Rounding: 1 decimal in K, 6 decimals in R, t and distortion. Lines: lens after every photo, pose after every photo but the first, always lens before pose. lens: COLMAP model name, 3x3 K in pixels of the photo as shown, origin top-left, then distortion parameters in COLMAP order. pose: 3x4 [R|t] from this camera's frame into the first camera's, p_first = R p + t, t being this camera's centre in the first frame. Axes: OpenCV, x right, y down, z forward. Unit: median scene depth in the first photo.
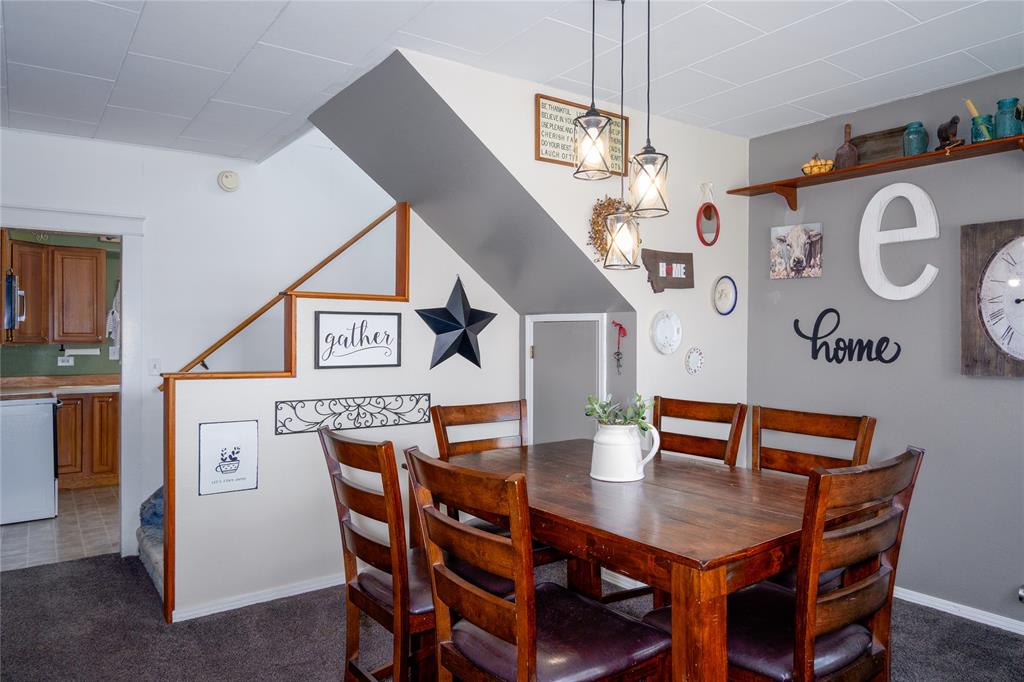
lens RADIAL K [[682.5, 0, 511.2], [0, 682.5, 340.0], [0, 0, 1]] dist [-0.006042, -0.003114]
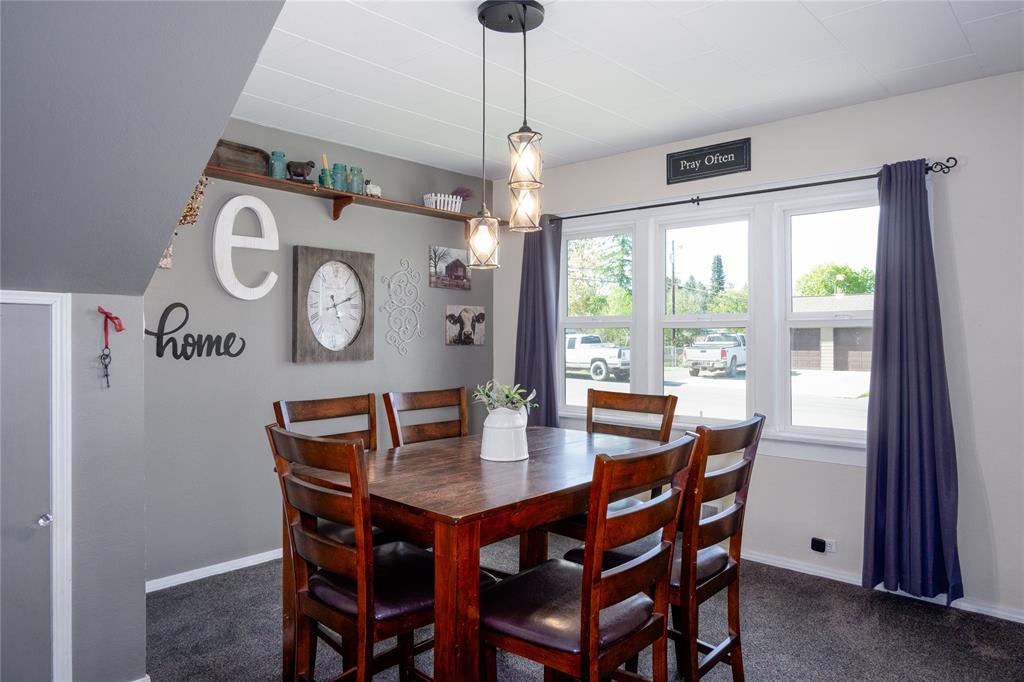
lens RADIAL K [[682.5, 0, 511.8], [0, 682.5, 336.5], [0, 0, 1]] dist [-0.006042, -0.003114]
pose [[-0.228054, -0.002155, 0.973646, -0.585158], [0.003486, 0.999989, 0.003030, -0.000266], [-0.973642, 0.004085, -0.228044, 0.784626]]
